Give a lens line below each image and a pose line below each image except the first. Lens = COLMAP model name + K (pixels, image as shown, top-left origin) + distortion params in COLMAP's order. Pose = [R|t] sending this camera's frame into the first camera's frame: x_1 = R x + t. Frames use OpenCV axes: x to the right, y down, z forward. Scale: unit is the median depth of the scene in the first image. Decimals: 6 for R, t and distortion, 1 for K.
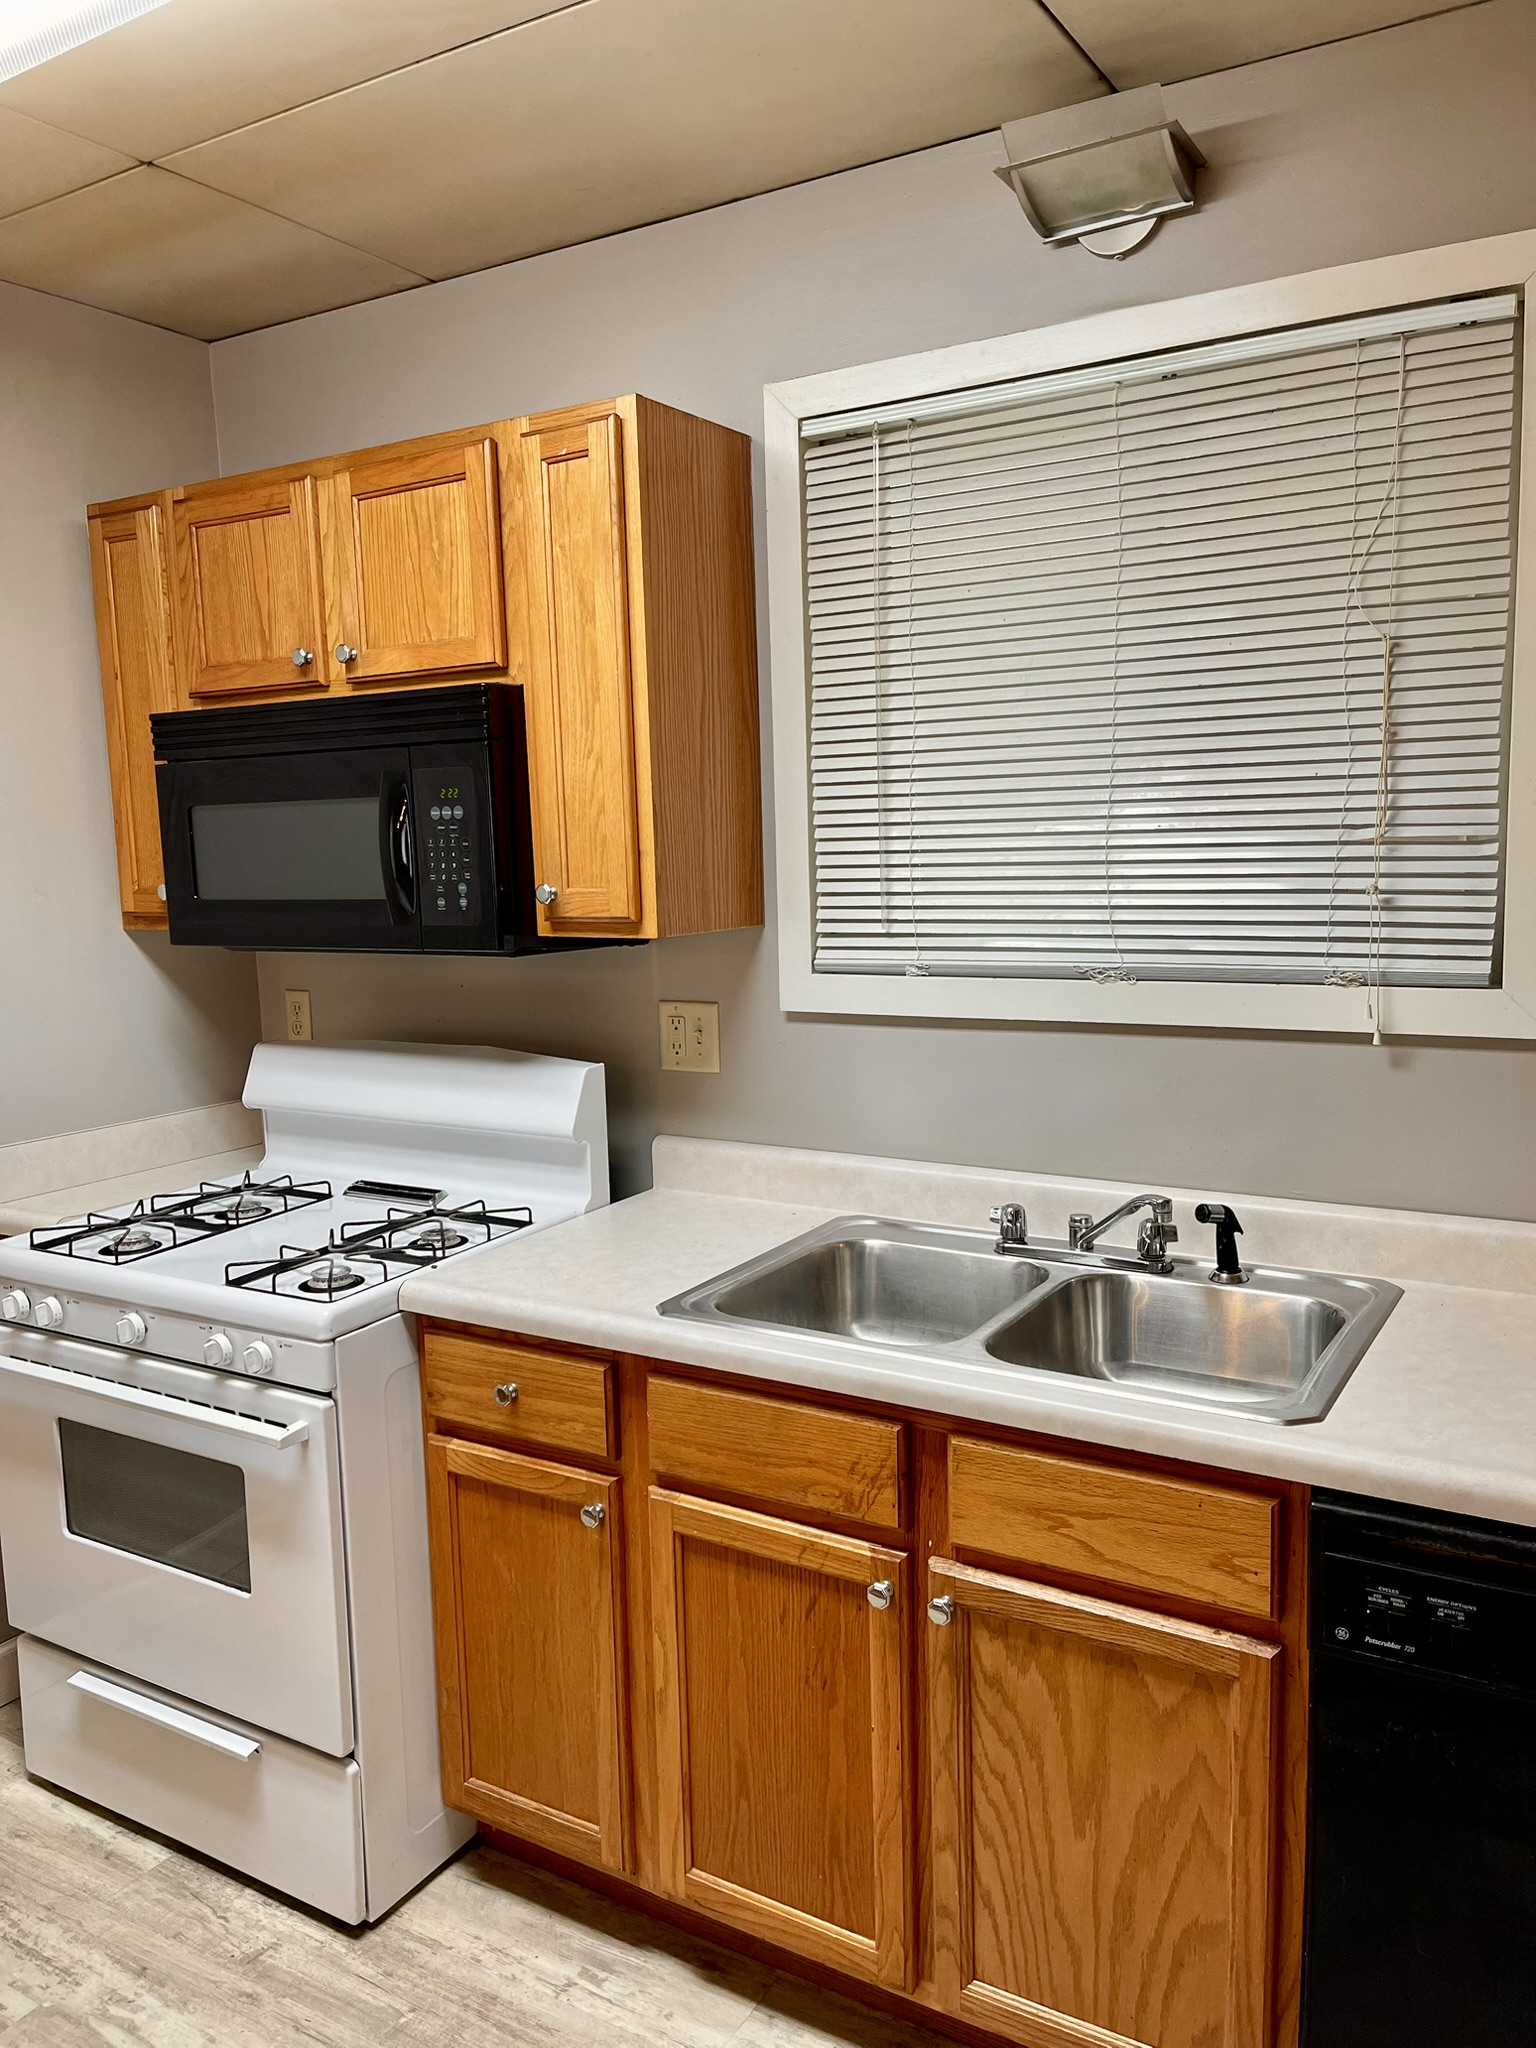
lens RADIAL K [[1551.8, 0, 768.0], [0, 1551.8, 1032.4], [0, 0, 1]] dist [0.050078, -0.007412]
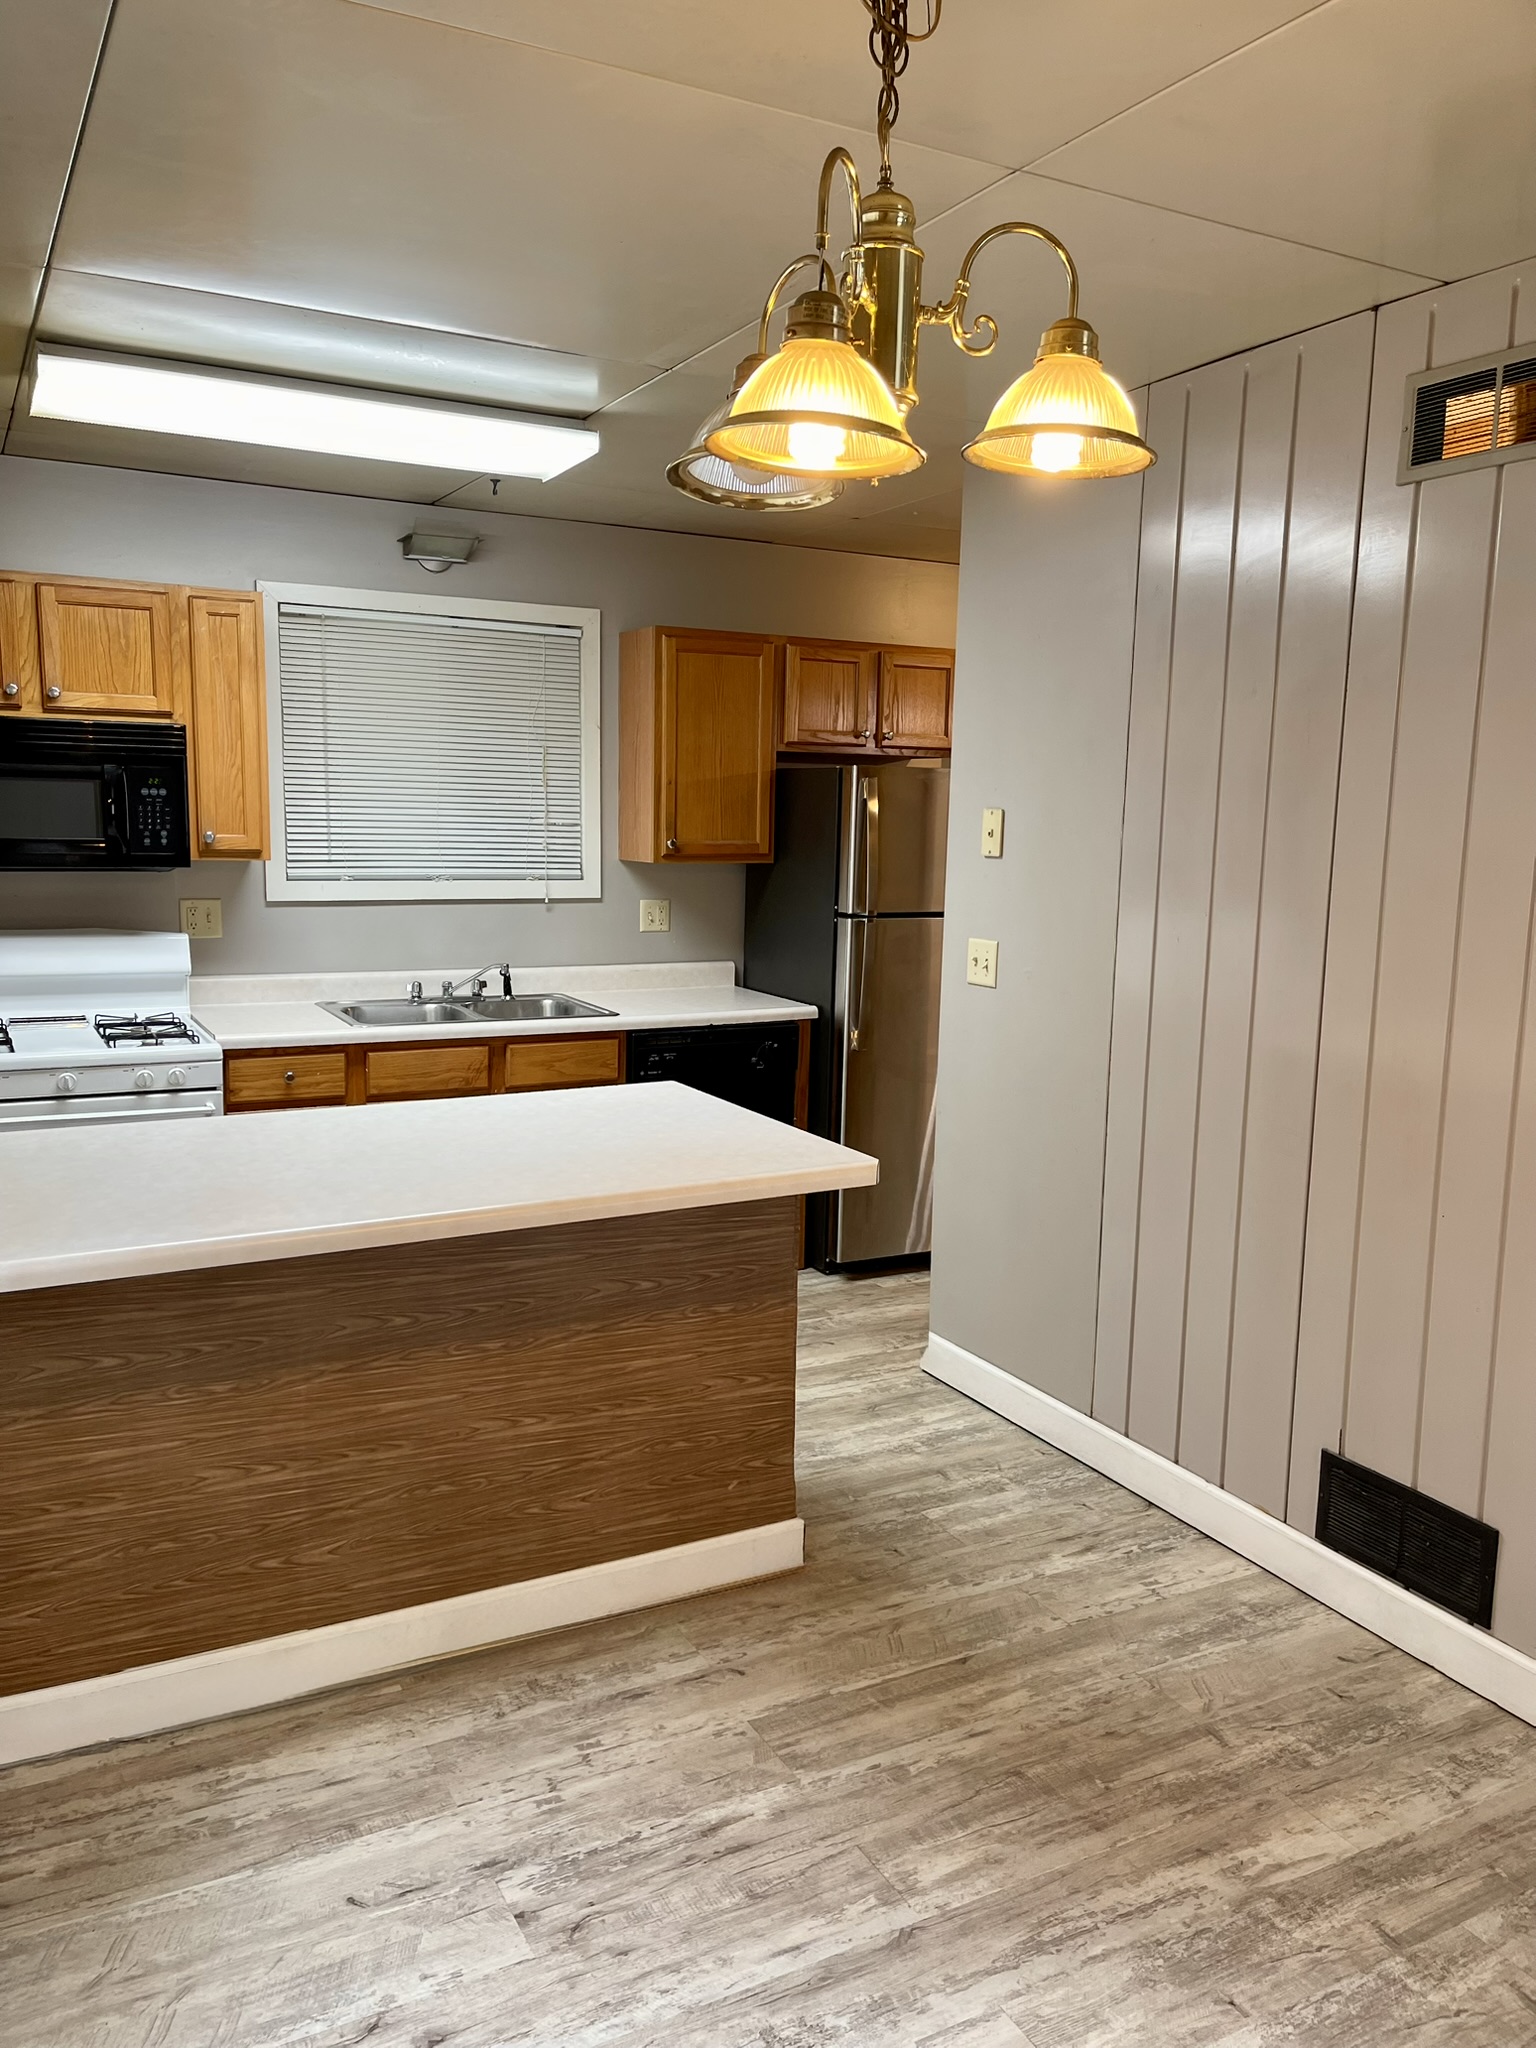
lens RADIAL K [[1551.8, 0, 770.6], [0, 1551.8, 1025.0], [0, 0, 1]] dist [0.050078, -0.007412]
pose [[0.521891, -0.084466, 0.848820, -1.409777], [0.071370, 0.995920, 0.055223, 0.081739], [-0.850021, 0.031760, 0.525790, -0.574718]]
